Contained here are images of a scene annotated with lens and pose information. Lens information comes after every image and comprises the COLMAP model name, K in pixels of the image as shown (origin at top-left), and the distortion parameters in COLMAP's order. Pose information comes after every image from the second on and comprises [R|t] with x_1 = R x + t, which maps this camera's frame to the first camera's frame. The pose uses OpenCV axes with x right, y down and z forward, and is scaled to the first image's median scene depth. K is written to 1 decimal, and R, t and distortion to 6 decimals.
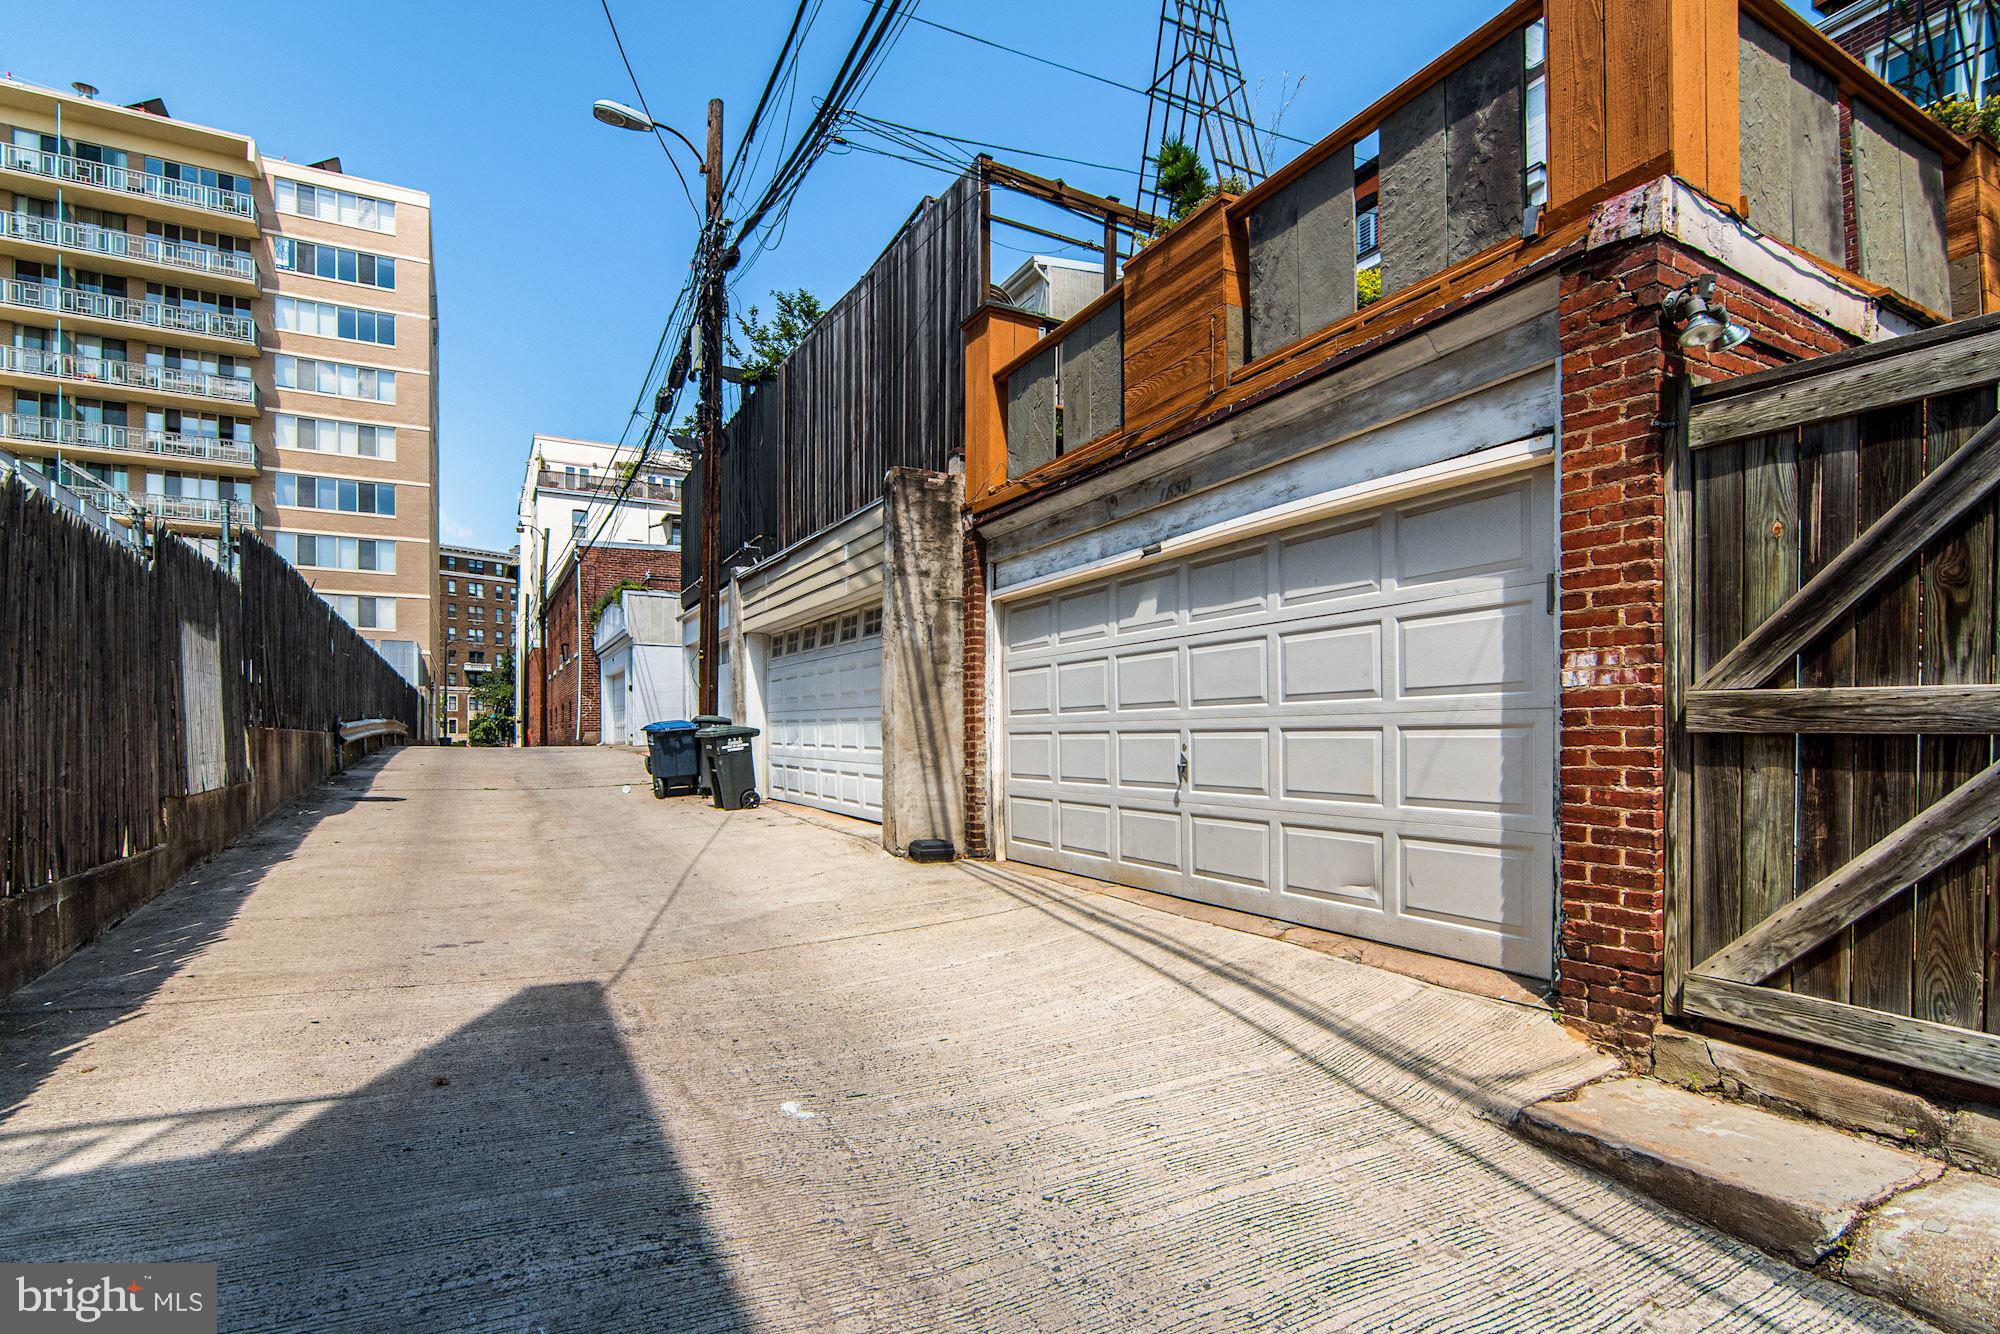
lens RADIAL K [[951.8, 0, 1002.3], [0, 951.8, 726.4], [0, 0, 1]] dist [-0.001376, -0.000168]
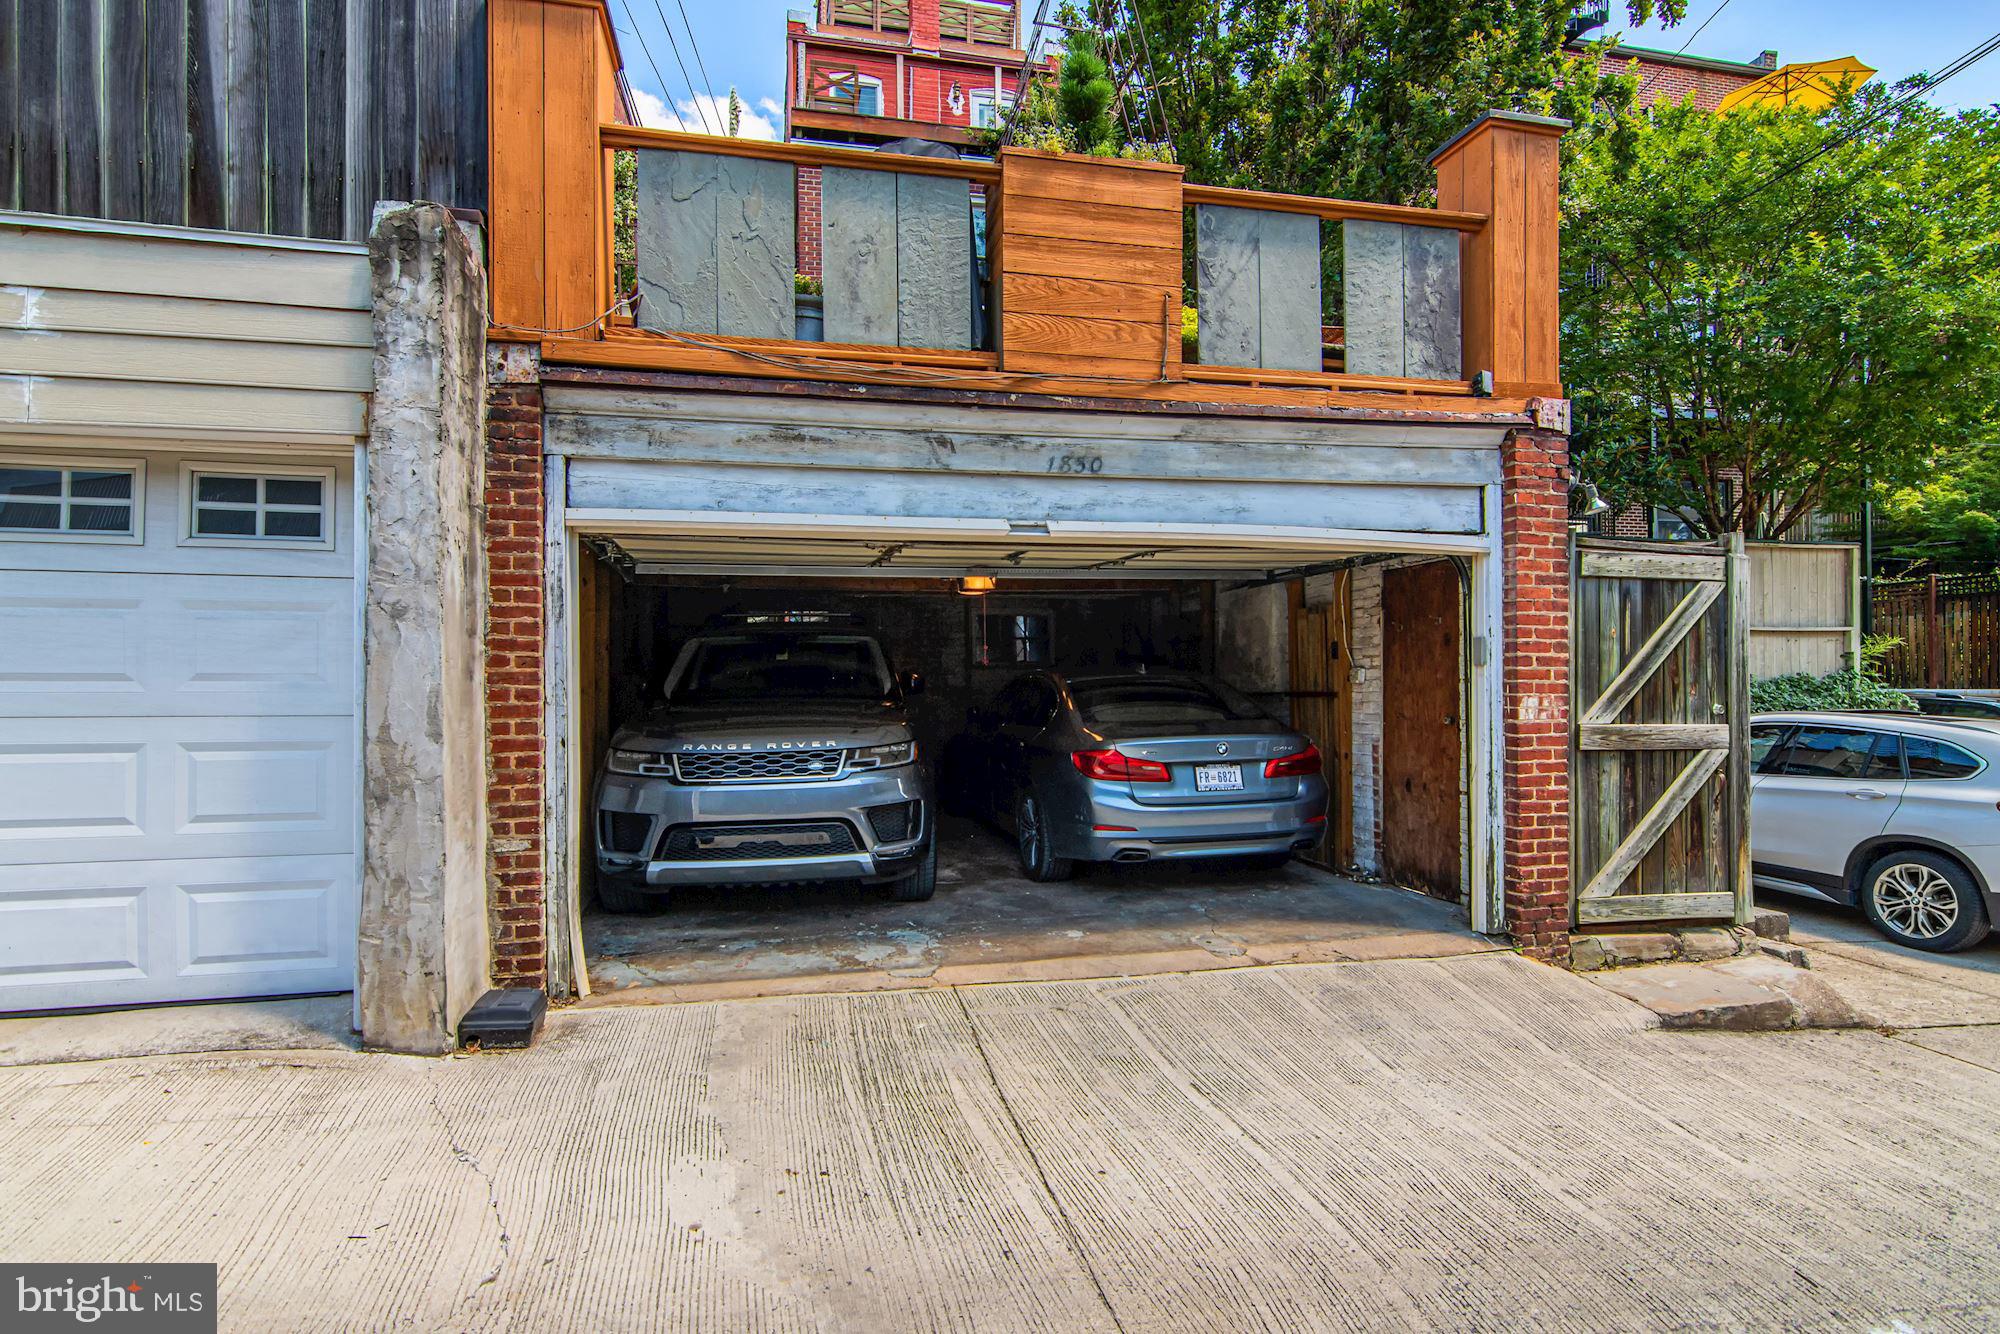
lens RADIAL K [[988.7, 0, 1000.0], [0, 988.7, 667.0], [0, 0, 1]] dist [0.001005, -0.000745]
pose [[0.291282, 0.015110, 0.956518, -1.163703], [-0.003359, 0.999885, -0.014772, -0.104875], [-0.956631, 0.001090, 0.291299, 1.433428]]
